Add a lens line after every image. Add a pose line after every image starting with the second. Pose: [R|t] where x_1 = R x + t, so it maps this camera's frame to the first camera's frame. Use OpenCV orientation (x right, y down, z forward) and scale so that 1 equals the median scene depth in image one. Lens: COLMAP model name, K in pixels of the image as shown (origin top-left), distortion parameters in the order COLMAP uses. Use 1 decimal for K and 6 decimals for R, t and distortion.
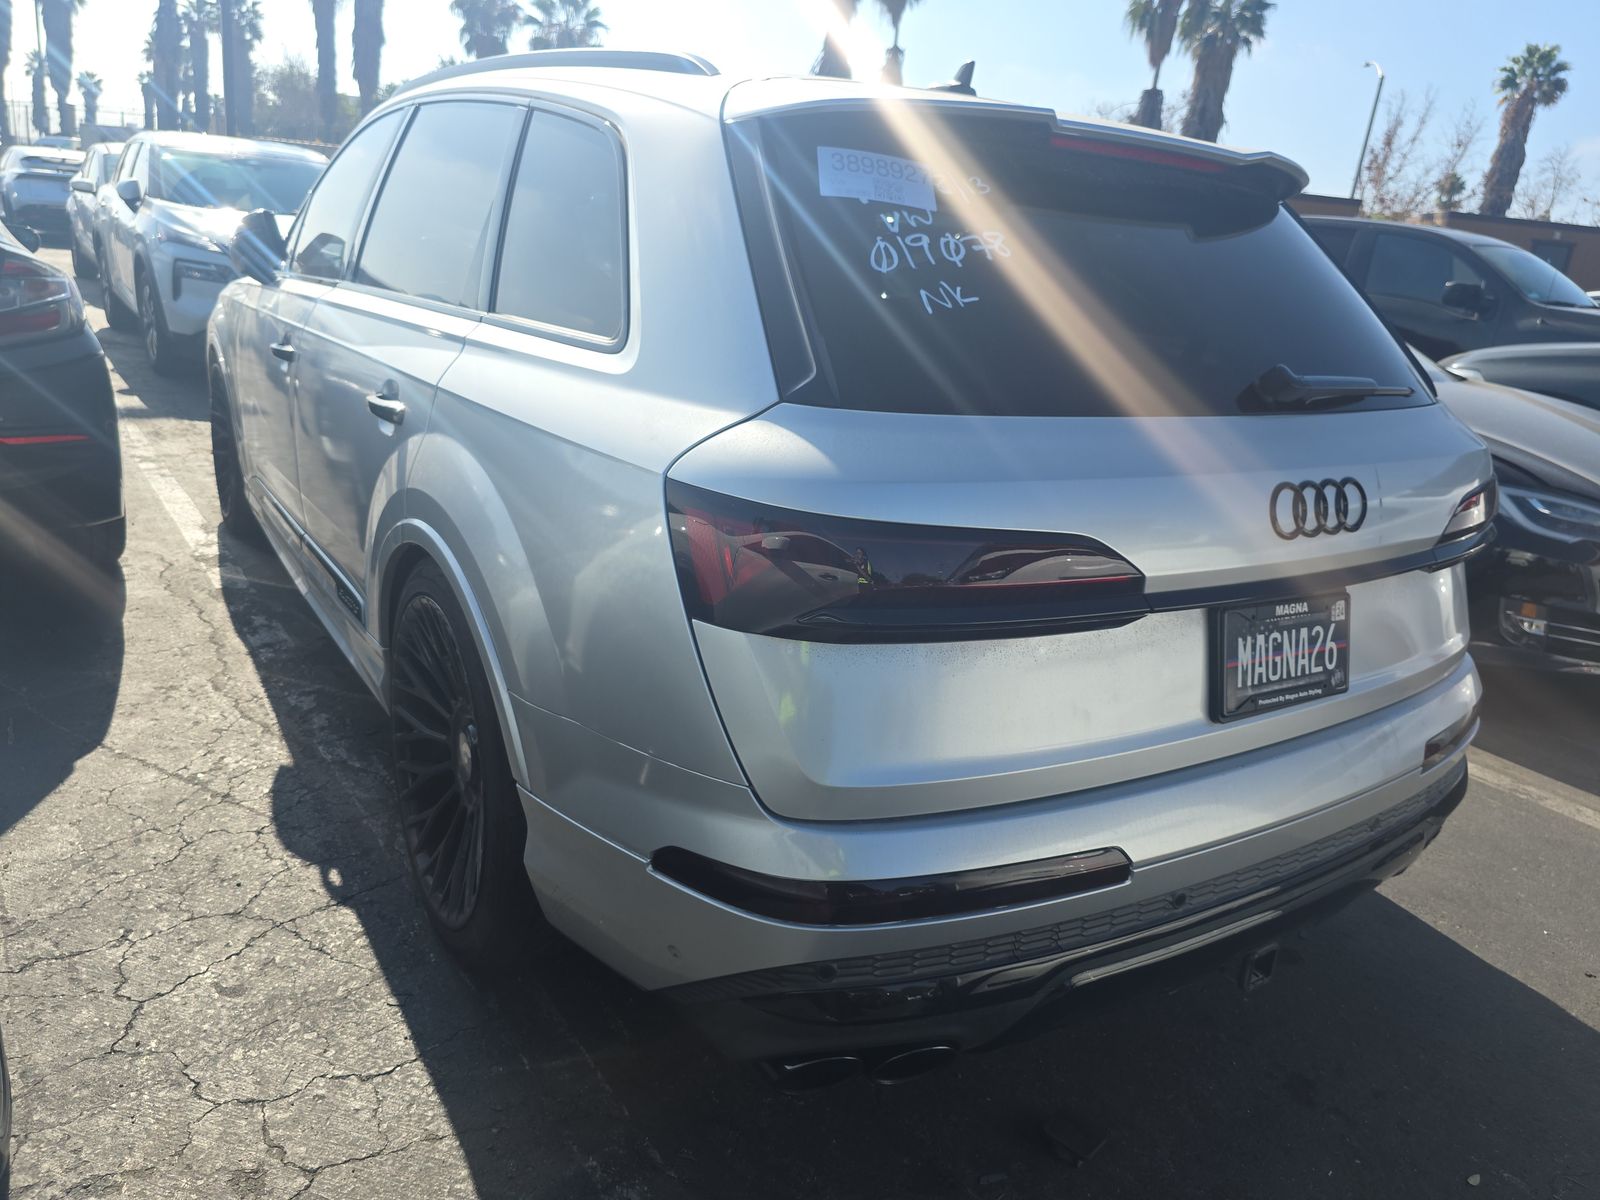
lens RADIAL K [[1093.8, 0, 799.6], [0, 1093.8, 617.5], [0, 0, 1]] dist [0.023301, -0.000620]
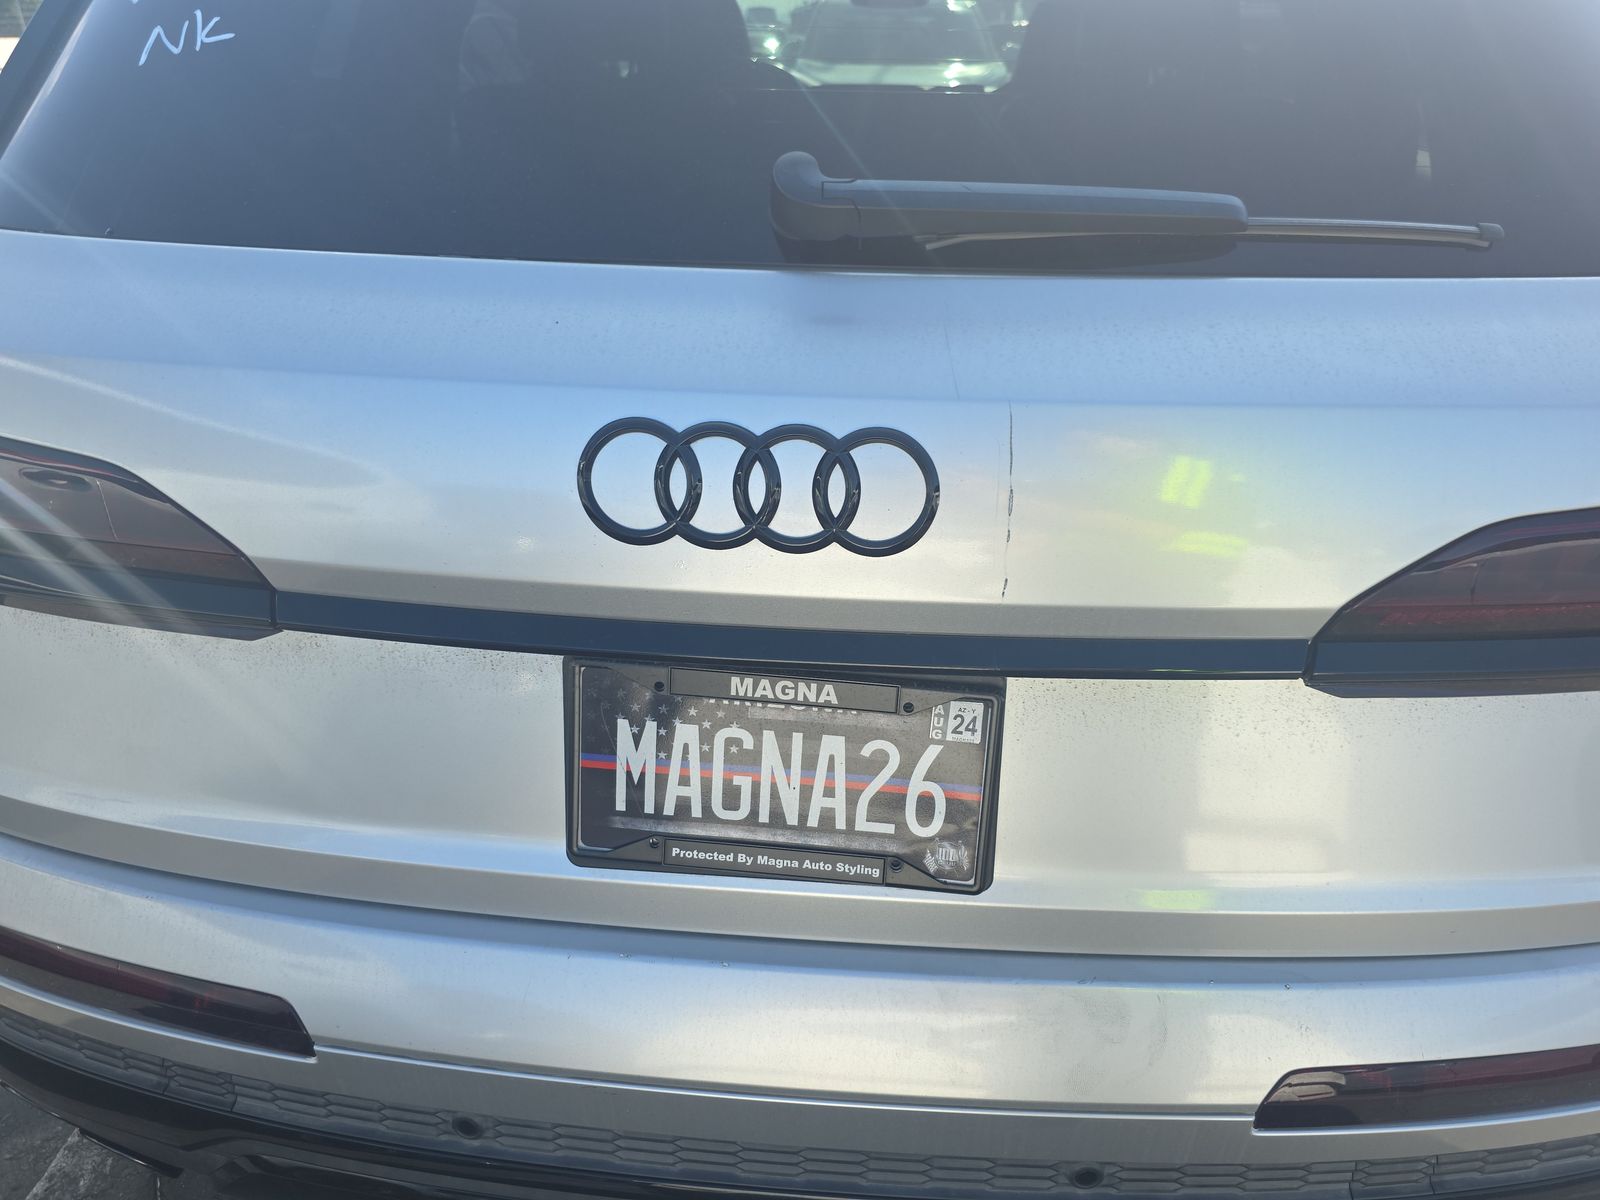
lens RADIAL K [[1093.8, 0, 799.6], [0, 1093.8, 617.5], [0, 0, 1]] dist [0.023301, -0.000620]
pose [[0.785951, 0.218534, -0.578380, 0.724399], [-0.149810, 0.974888, 0.164775, -0.118758], [0.599865, -0.042858, 0.798953, 0.626163]]
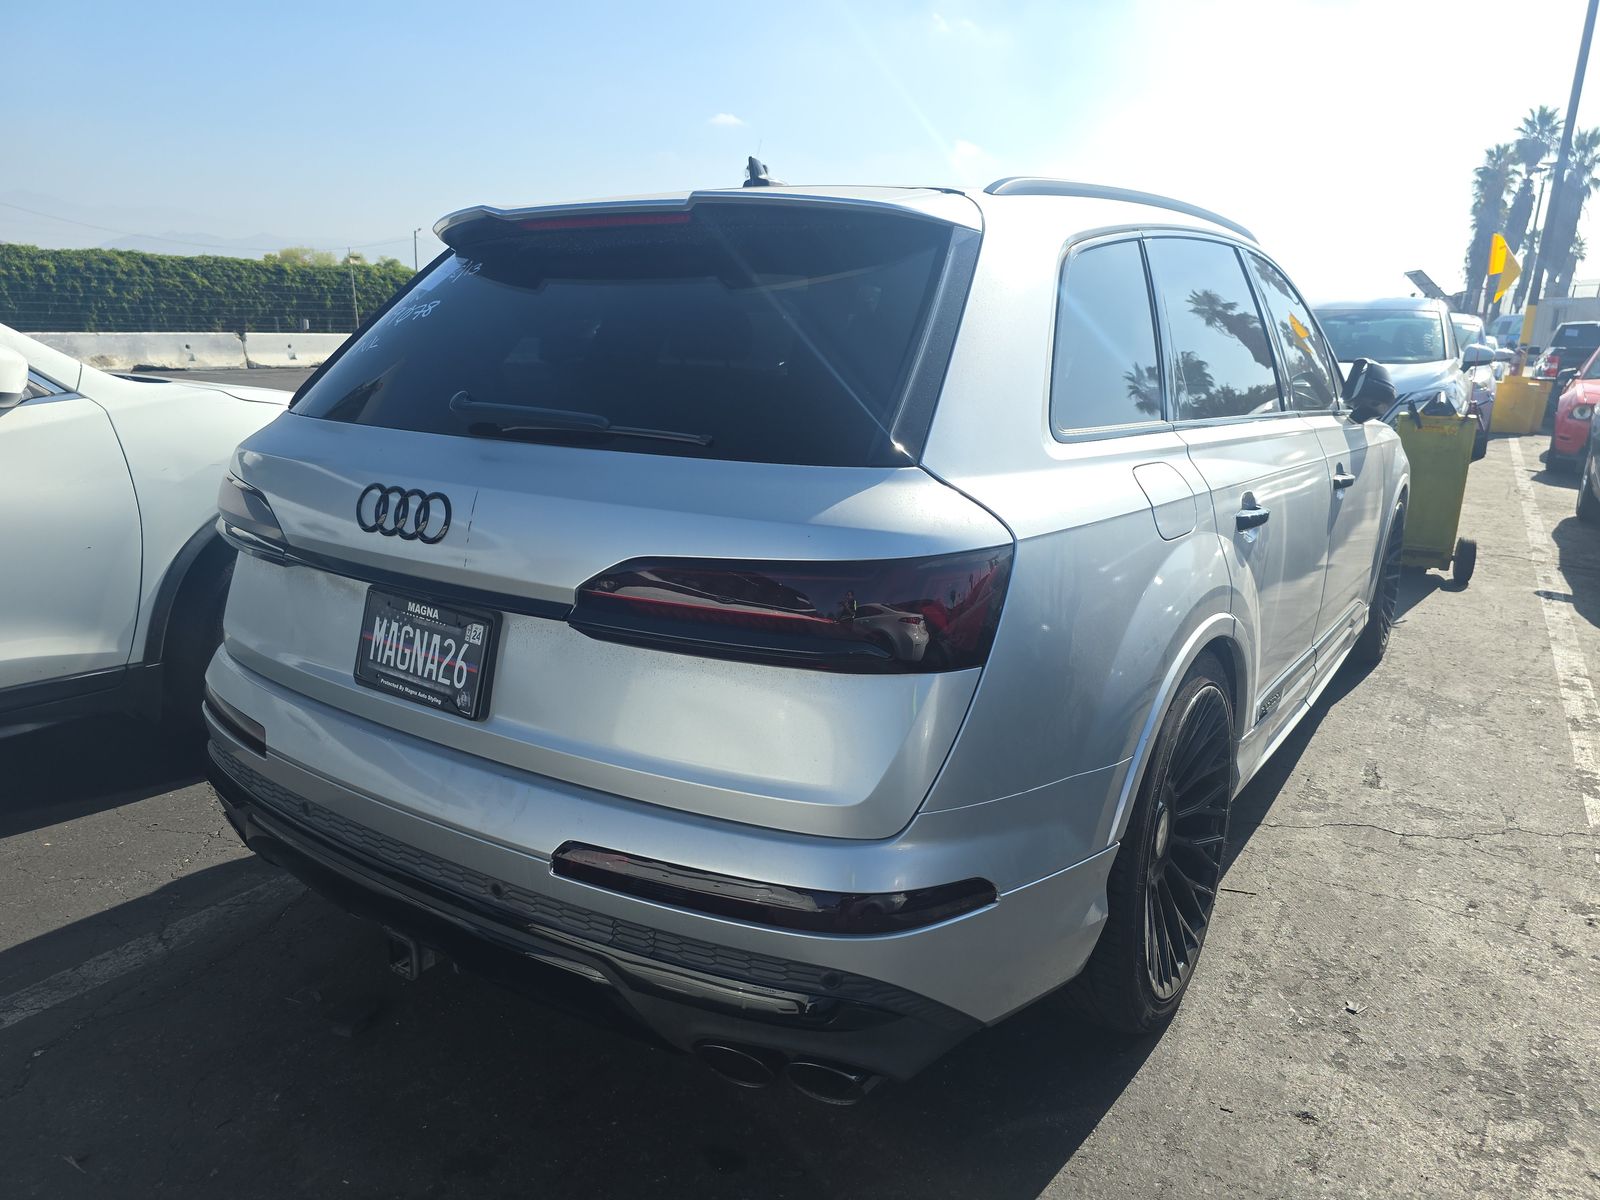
lens RADIAL K [[1076.5, 0, 800.0], [0, 1076.5, 600.0], [0, 0, 1]] dist [0.046734, -0.034684]
pose [[0.383841, 0.148320, -0.911409, 1.565321], [-0.288970, 0.956734, 0.033996, -0.161605], [0.877019, 0.250320, 0.410094, 0.888059]]
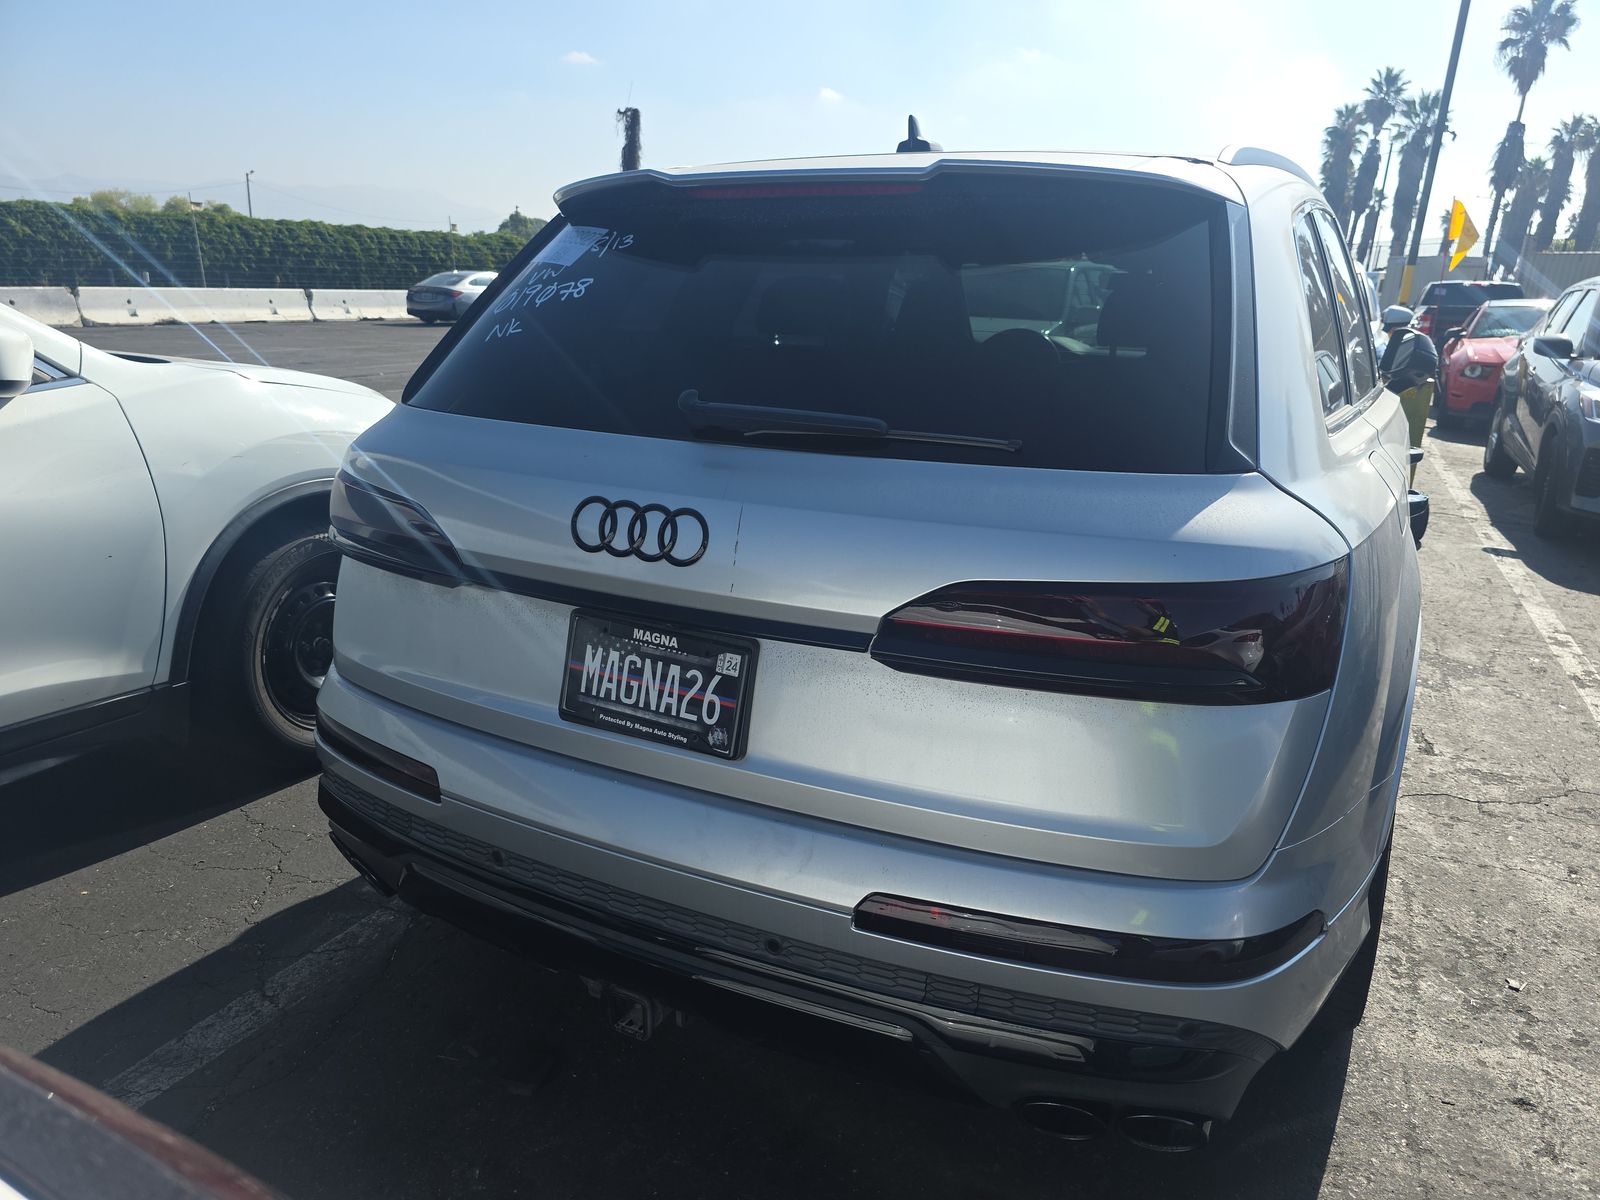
lens RADIAL K [[1075.3, 0, 799.1], [0, 1075.3, 624.7], [0, 0, 1]] dist [0.060785, -0.052441]
pose [[0.488843, 0.187907, -0.851894, 1.319324], [-0.266143, 0.962096, 0.059494, -0.109642], [0.830783, 0.197642, 0.520324, 0.610940]]
